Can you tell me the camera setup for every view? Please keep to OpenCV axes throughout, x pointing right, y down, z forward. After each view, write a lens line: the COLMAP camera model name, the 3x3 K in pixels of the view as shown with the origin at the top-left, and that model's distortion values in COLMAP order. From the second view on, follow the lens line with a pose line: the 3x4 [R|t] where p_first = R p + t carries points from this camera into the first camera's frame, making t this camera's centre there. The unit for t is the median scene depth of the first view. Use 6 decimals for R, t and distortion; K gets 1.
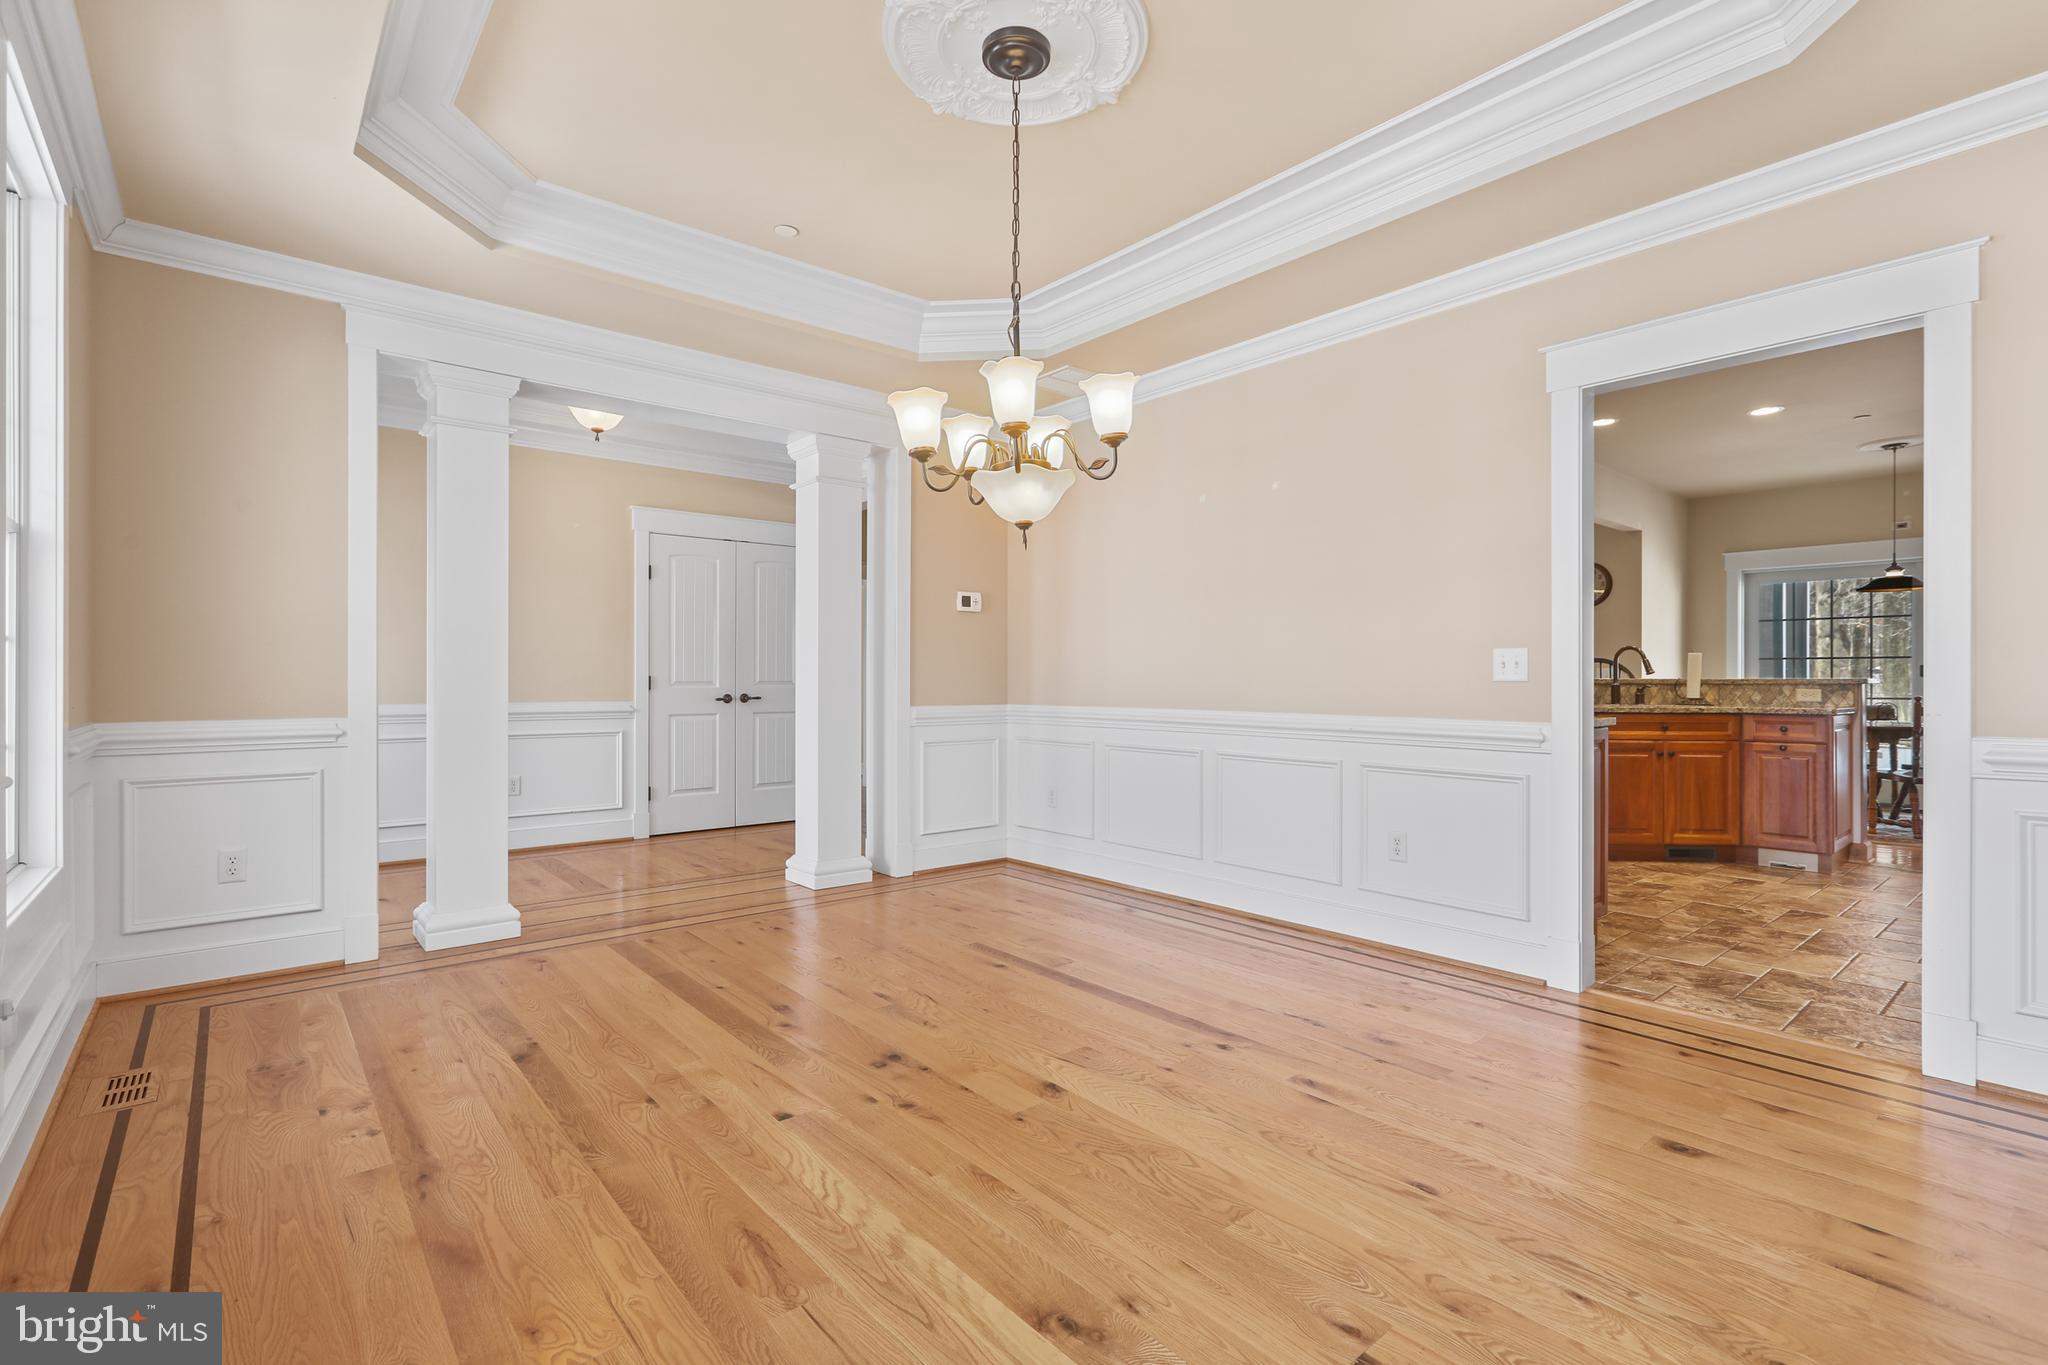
lens RADIAL K [[956.6, 0, 1022.1], [0, 956.6, 664.9], [0, 0, 1]] dist [-0.000420, 0.000245]
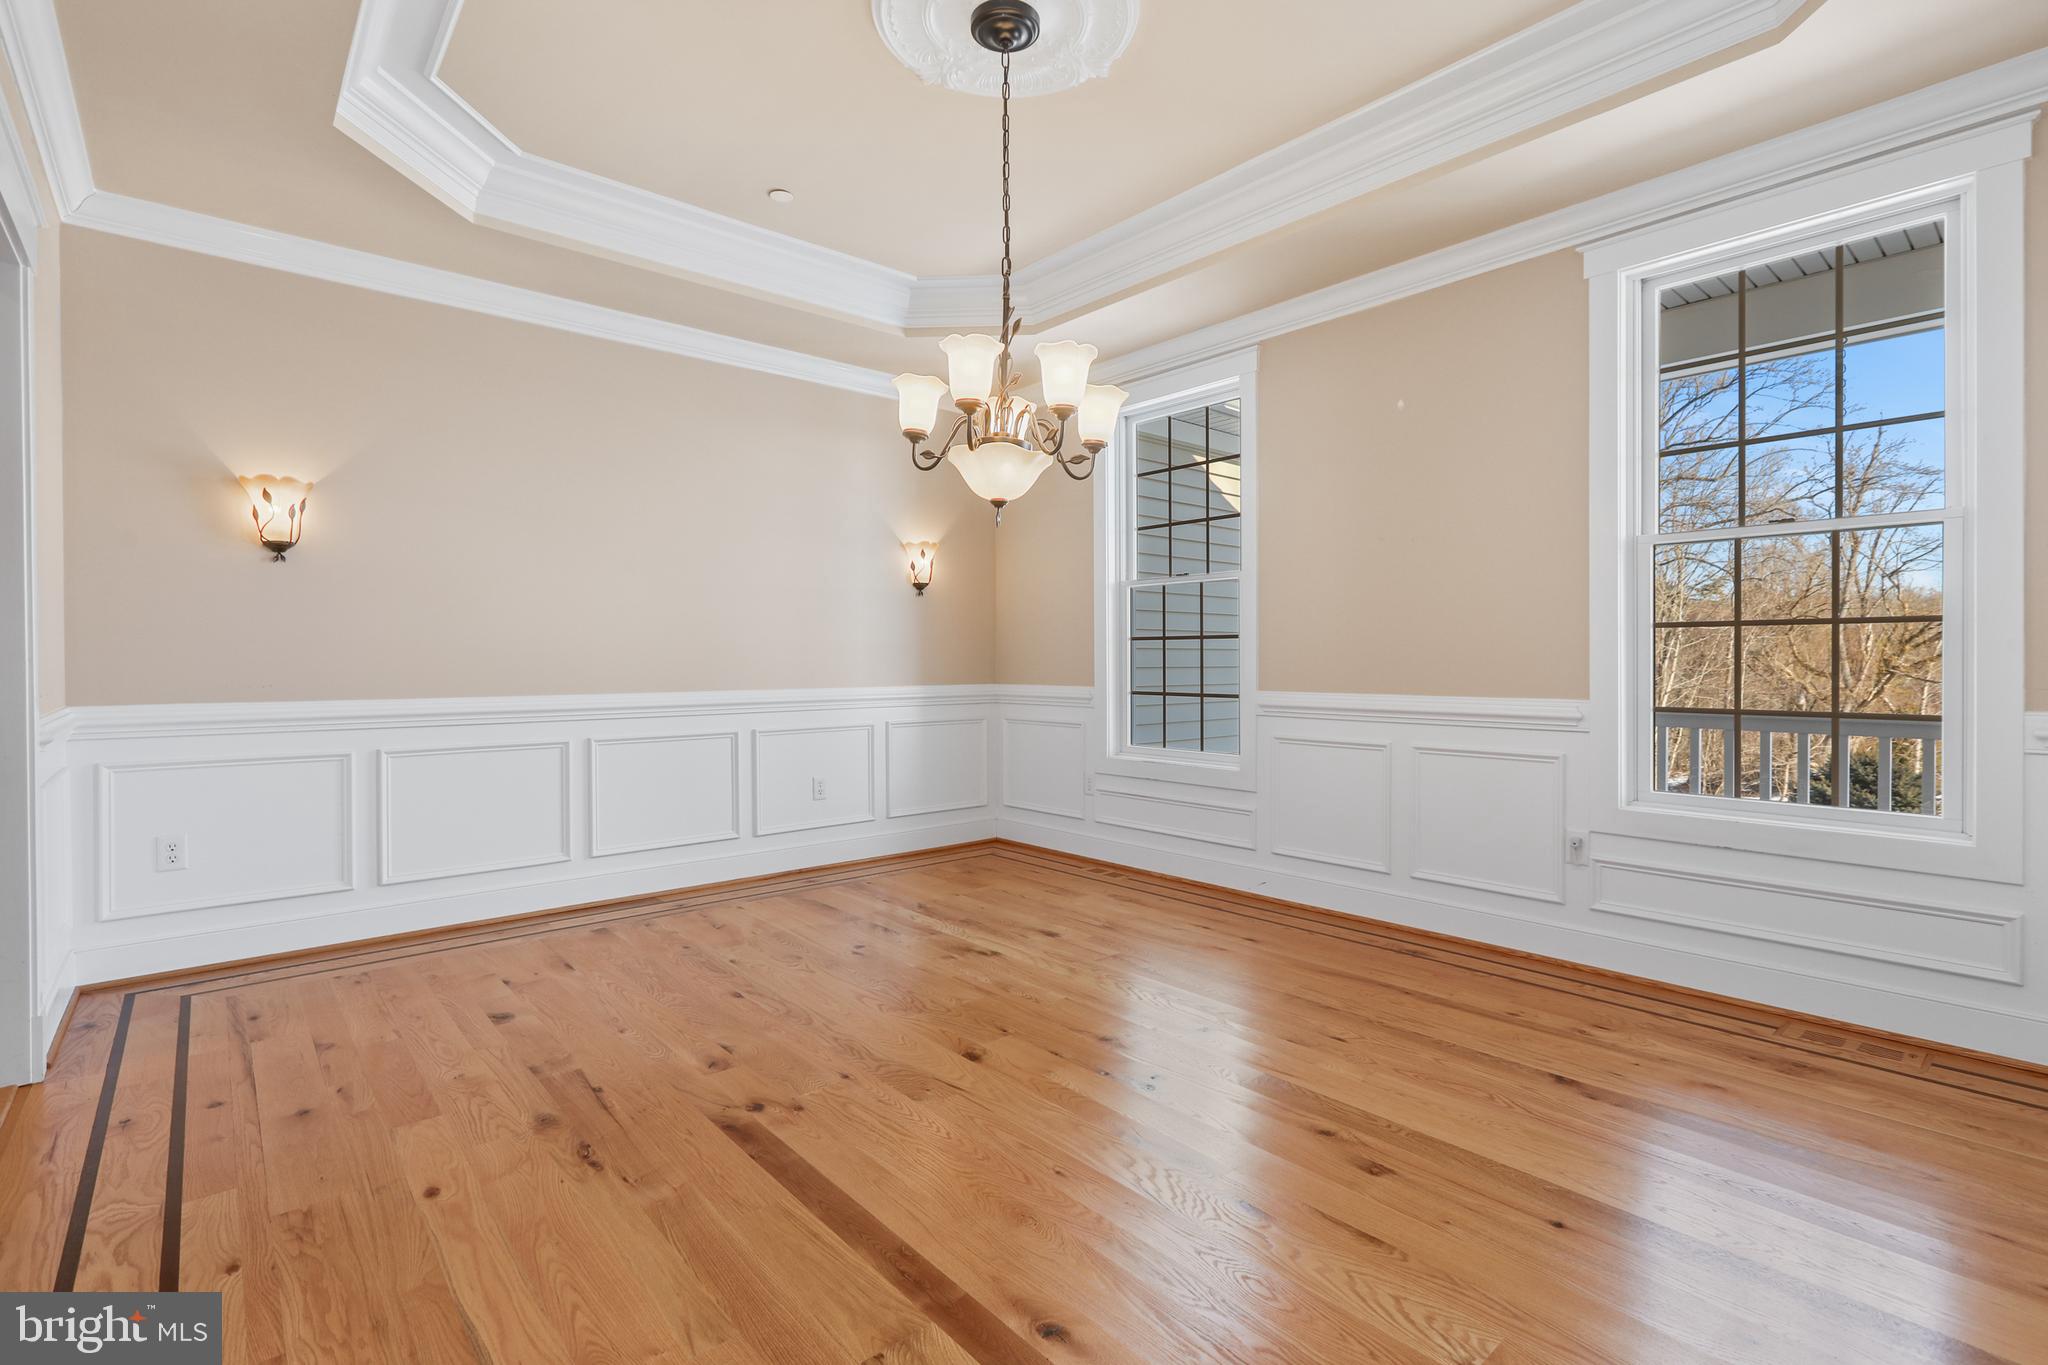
lens RADIAL K [[956.6, 0, 1022.1], [0, 956.6, 664.9], [0, 0, 1]] dist [-0.000420, 0.000245]
pose [[-0.999856, 0.002406, -0.016827, -0.004960], [0.002616, 0.999919, -0.012455, 0.033967], [0.016796, -0.012497, -0.999781, 1.984399]]
